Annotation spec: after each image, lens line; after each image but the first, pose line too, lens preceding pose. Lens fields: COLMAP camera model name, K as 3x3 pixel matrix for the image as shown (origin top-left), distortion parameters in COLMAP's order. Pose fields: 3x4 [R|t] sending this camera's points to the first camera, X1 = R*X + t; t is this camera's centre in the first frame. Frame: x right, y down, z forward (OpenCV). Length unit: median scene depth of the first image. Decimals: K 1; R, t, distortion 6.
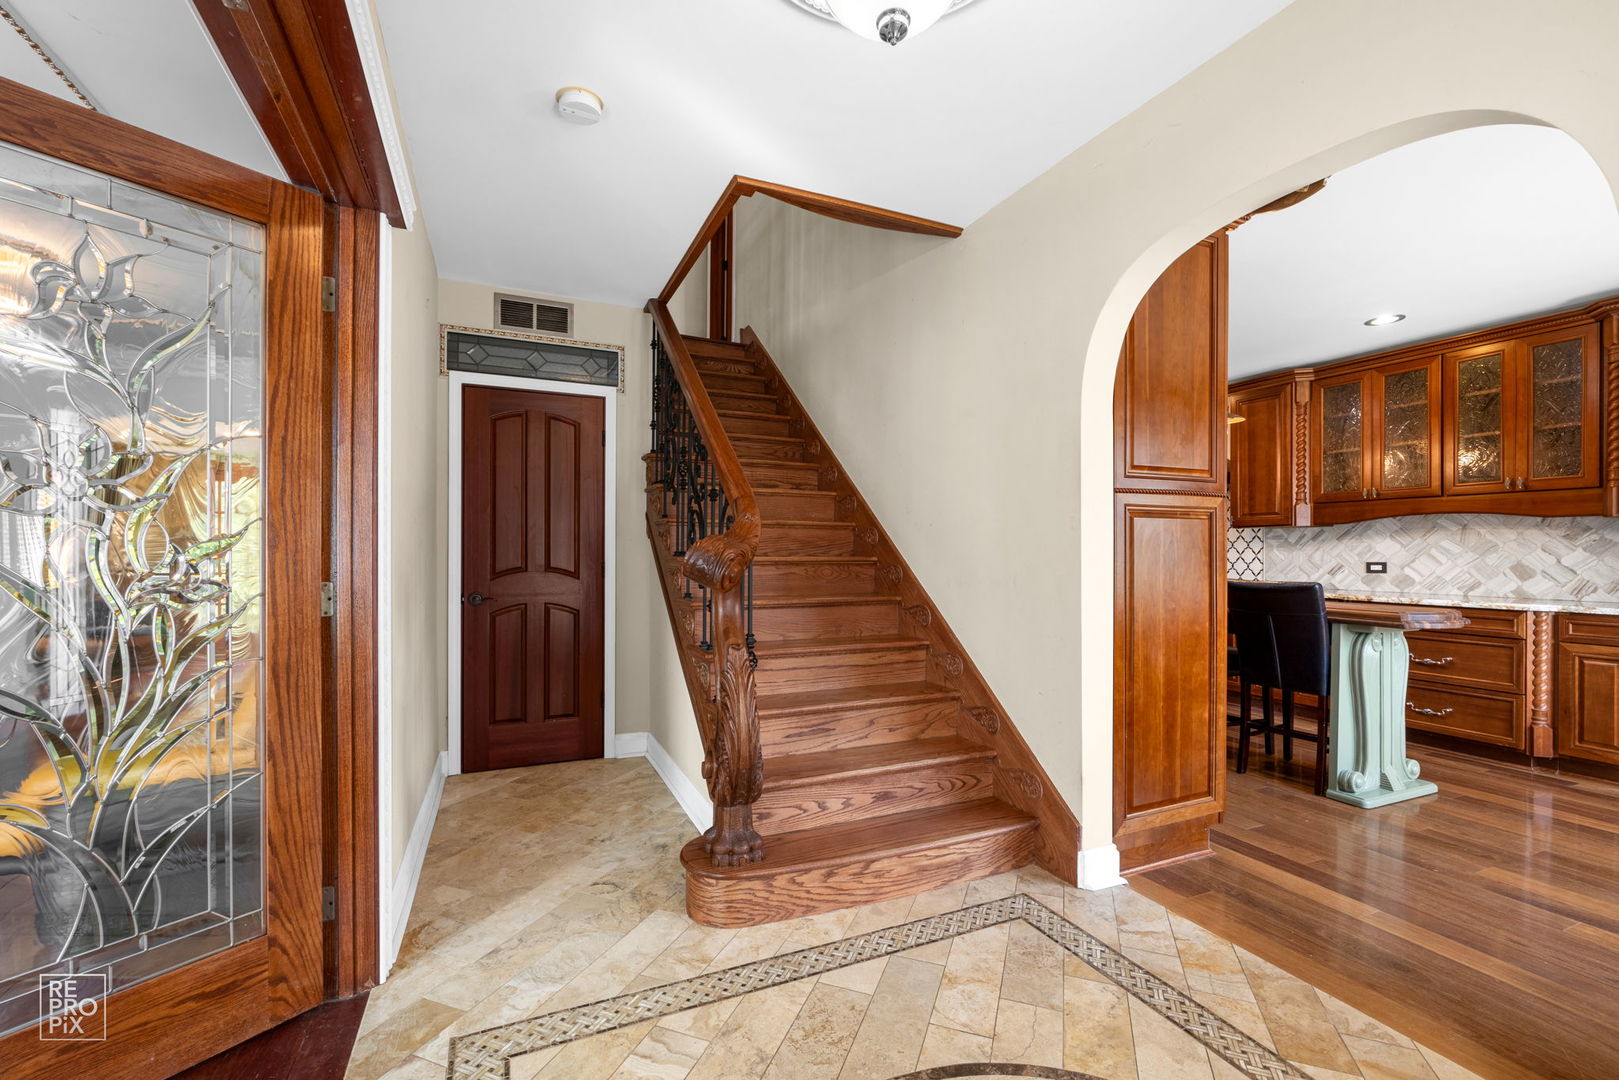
lens RADIAL K [[664.1, 0, 795.1], [0, 664.1, 549.6], [0, 0, 1]] dist [-0.001834, -0.000633]
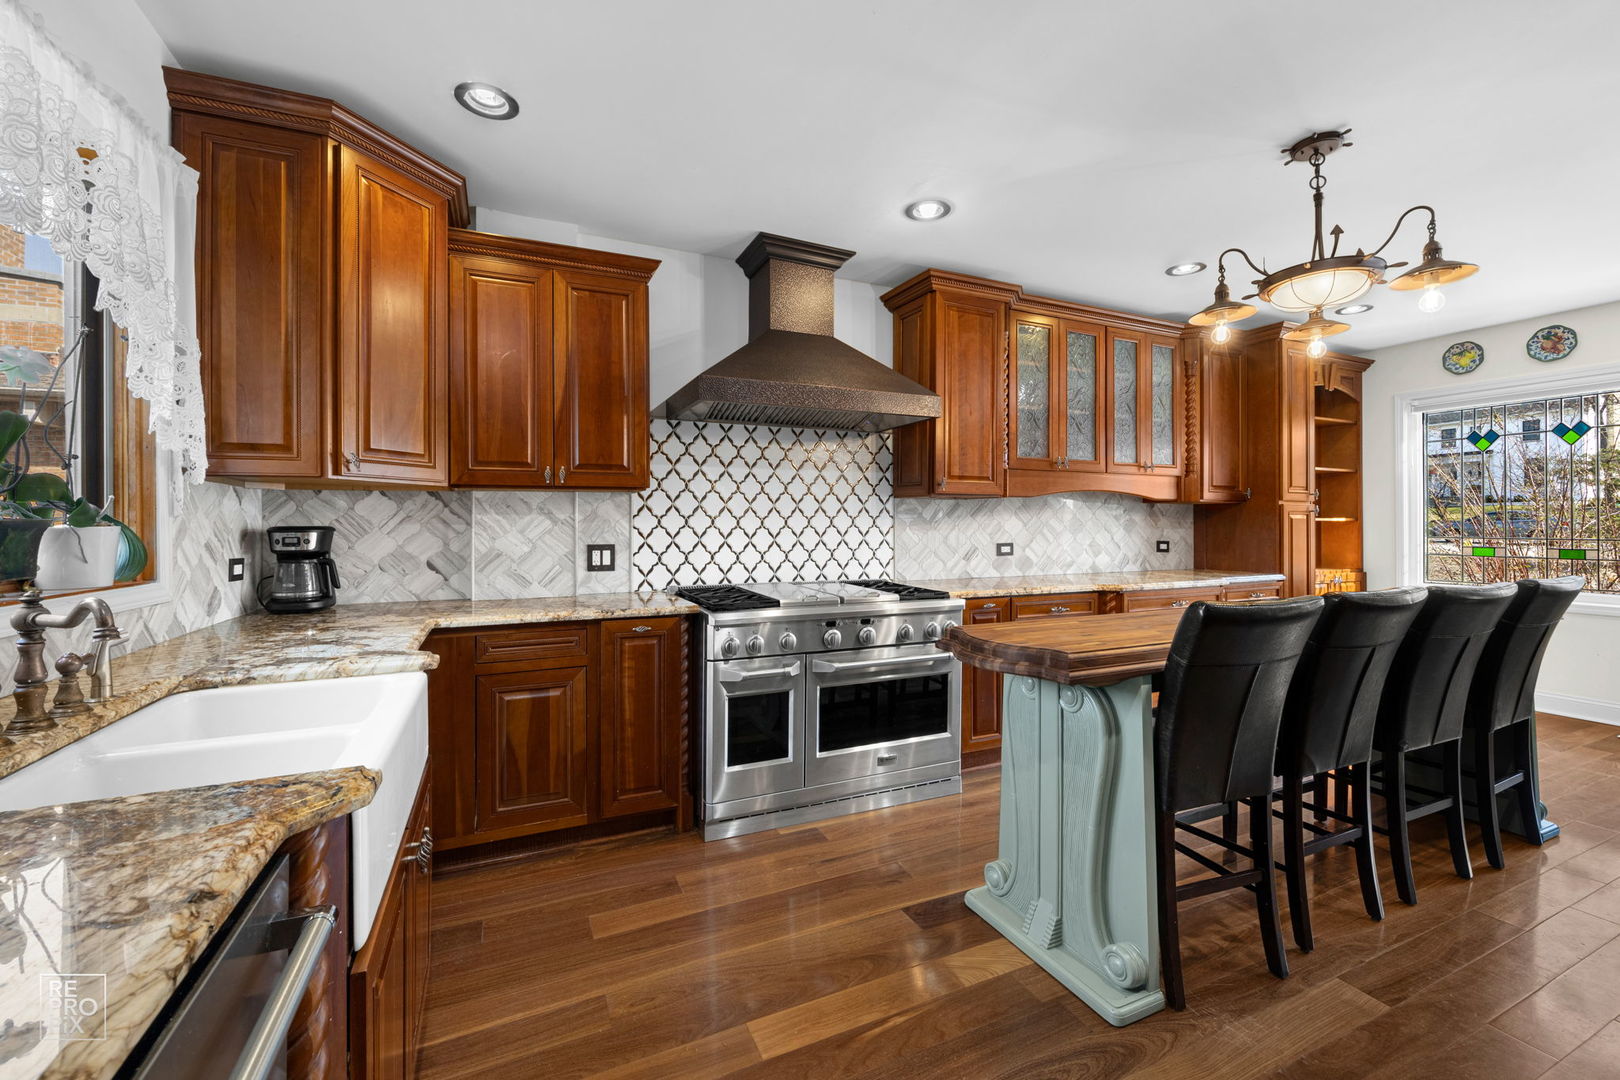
lens RADIAL K [[664.5, 0, 808.1], [0, 664.5, 525.5], [0, 0, 1]] dist [-0.001834, -0.000633]
pose [[-0.032795, -0.004090, 0.999454, 0.026605], [-0.000659, 0.999991, 0.004070, -0.008085], [-0.999462, -0.000525, -0.032797, 1.456391]]
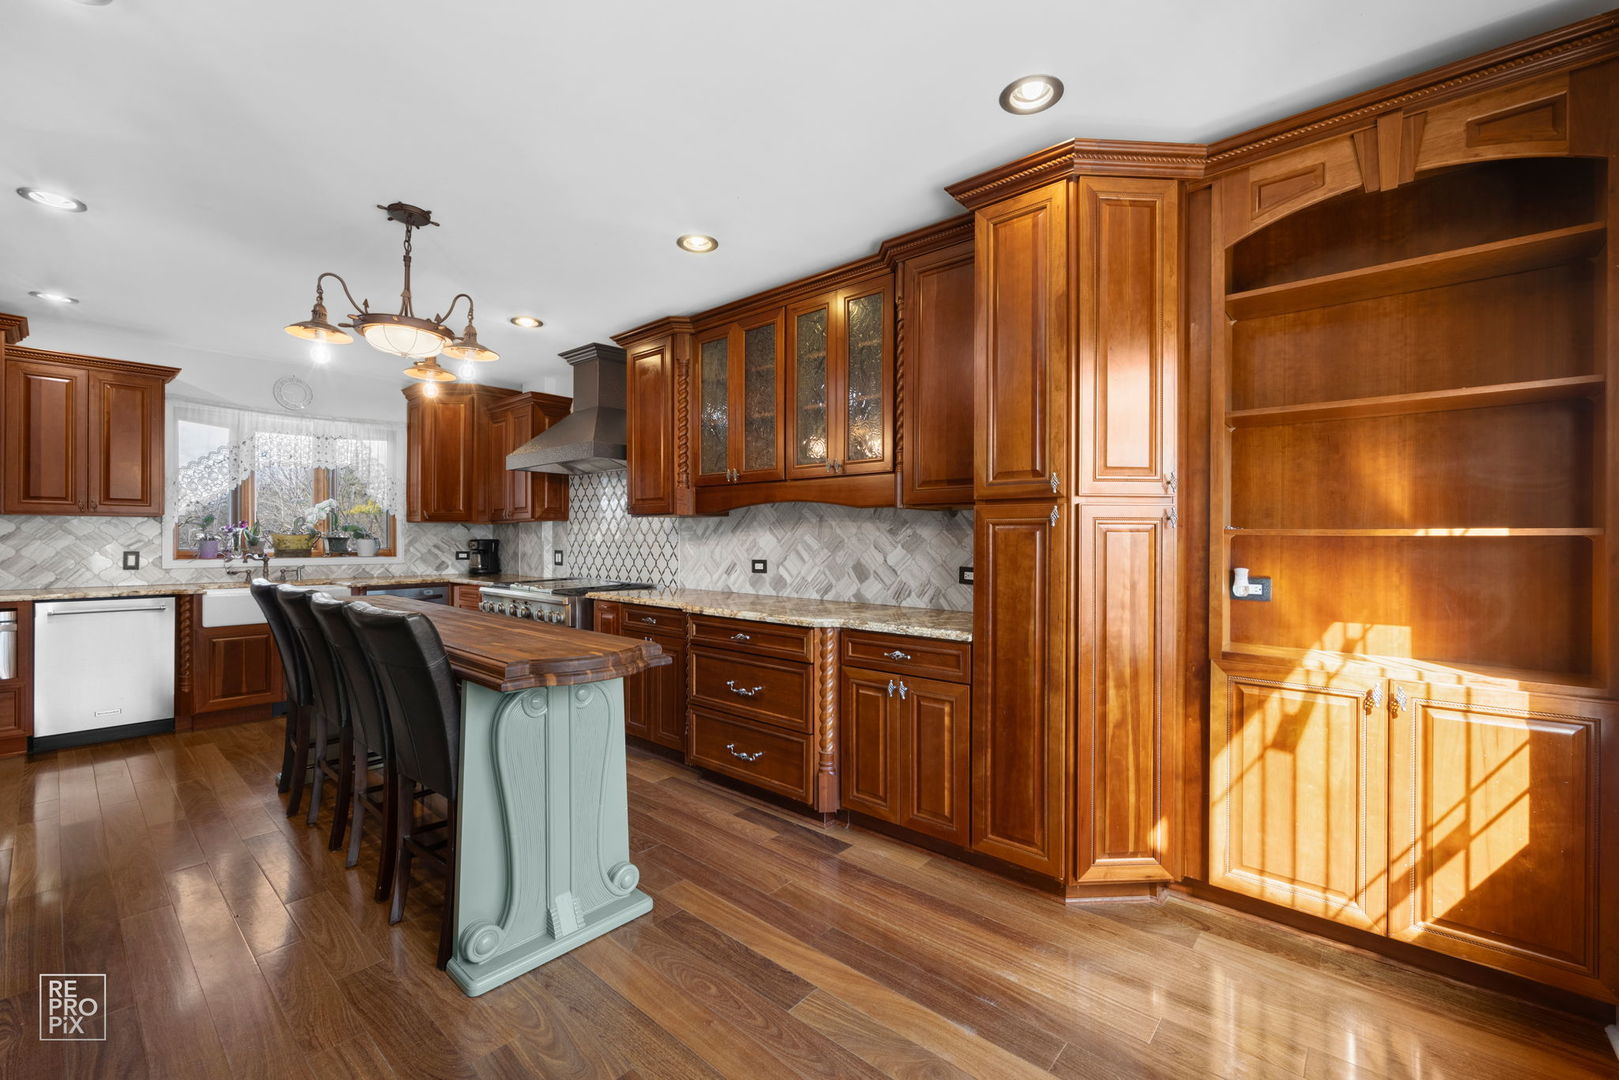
lens RADIAL K [[664.1, 0, 807.3], [0, 664.1, 540.1], [0, 0, 1]] dist [-0.001834, -0.000633]
pose [[0.897606, -0.001626, 0.440796, 0.638917], [-0.000846, 0.999985, 0.005412, -0.011752], [-0.440799, -0.005231, 0.897591, 0.255233]]
